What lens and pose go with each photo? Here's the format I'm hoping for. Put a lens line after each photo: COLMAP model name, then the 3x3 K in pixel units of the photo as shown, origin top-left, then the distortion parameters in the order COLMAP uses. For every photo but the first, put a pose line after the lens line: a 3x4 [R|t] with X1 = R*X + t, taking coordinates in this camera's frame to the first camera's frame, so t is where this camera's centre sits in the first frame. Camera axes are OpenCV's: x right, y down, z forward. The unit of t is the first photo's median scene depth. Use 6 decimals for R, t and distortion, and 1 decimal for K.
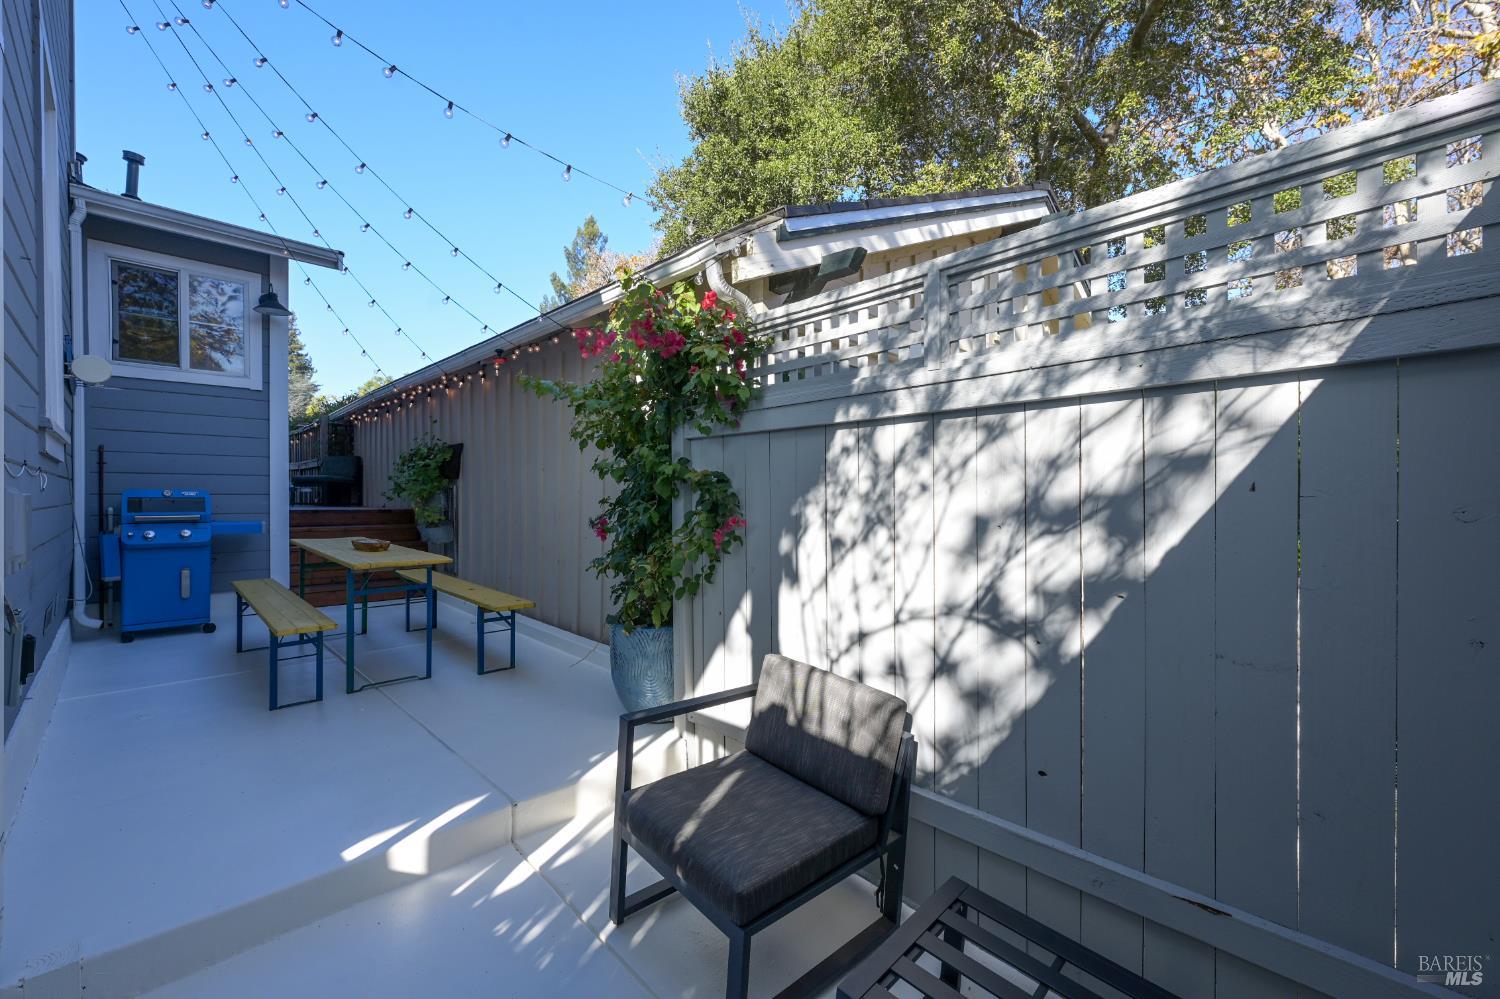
lens RADIAL K [[605.5, 0, 750.6], [0, 605.5, 502.5], [0, 0, 1]] dist [0.001602, -0.000284]
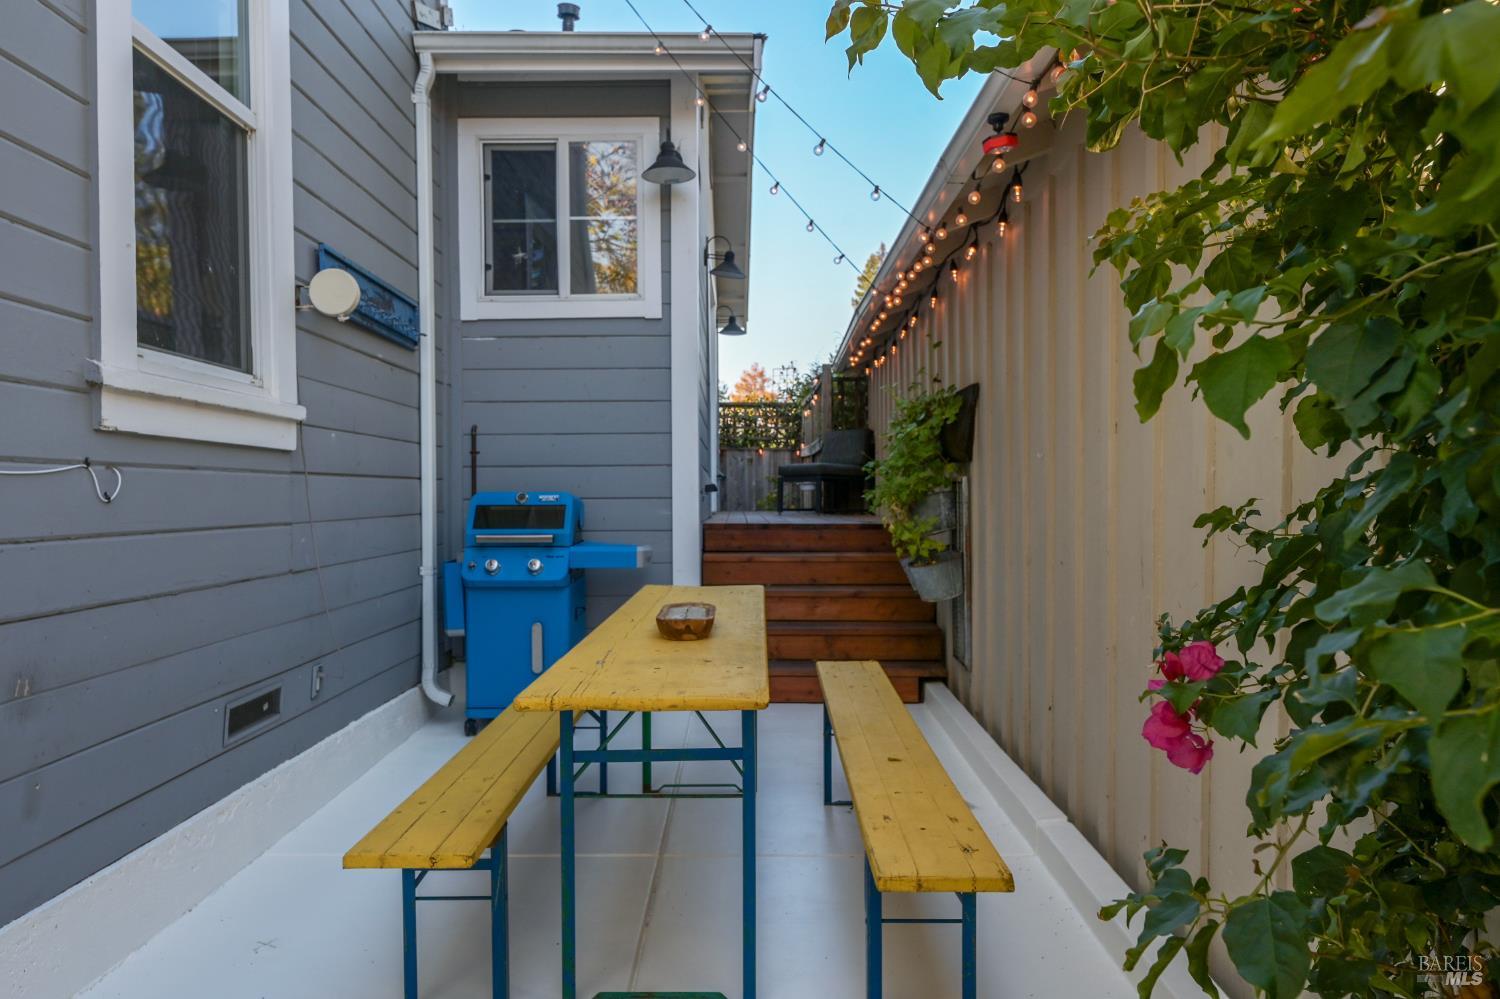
lens RADIAL K [[1007.8, 0, 748.8], [0, 1007.8, 499.1], [0, 0, 1]] dist [-0.009794, -0.001218]
pose [[0.706073, -0.002842, -0.708133, -0.074130], [0.000952, 0.999995, -0.003065, -0.009839], [0.708138, 0.001490, 0.706072, 0.412605]]
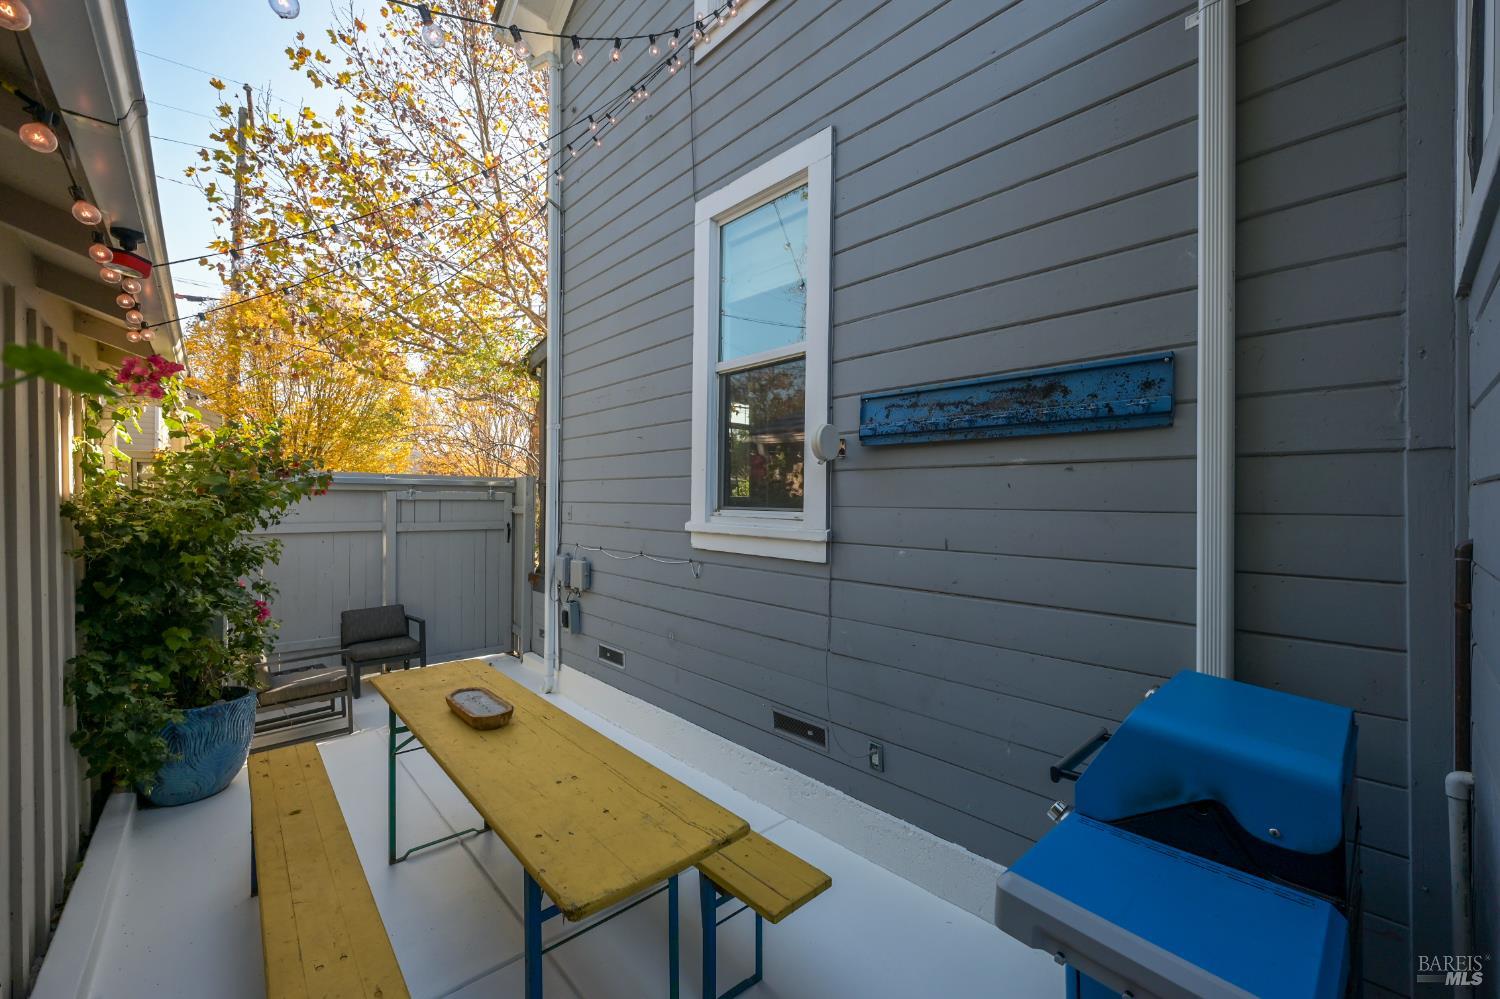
lens RADIAL K [[605.5, 0, 755.5], [0, 605.5, 497.4], [0, 0, 1]] dist [0.001602, -0.000284]
pose [[-0.998634, -0.001431, 0.052224, -0.685008], [-0.000609, 0.999876, 0.015766, -0.107501], [-0.052240, 0.015713, -0.998511, 1.174496]]
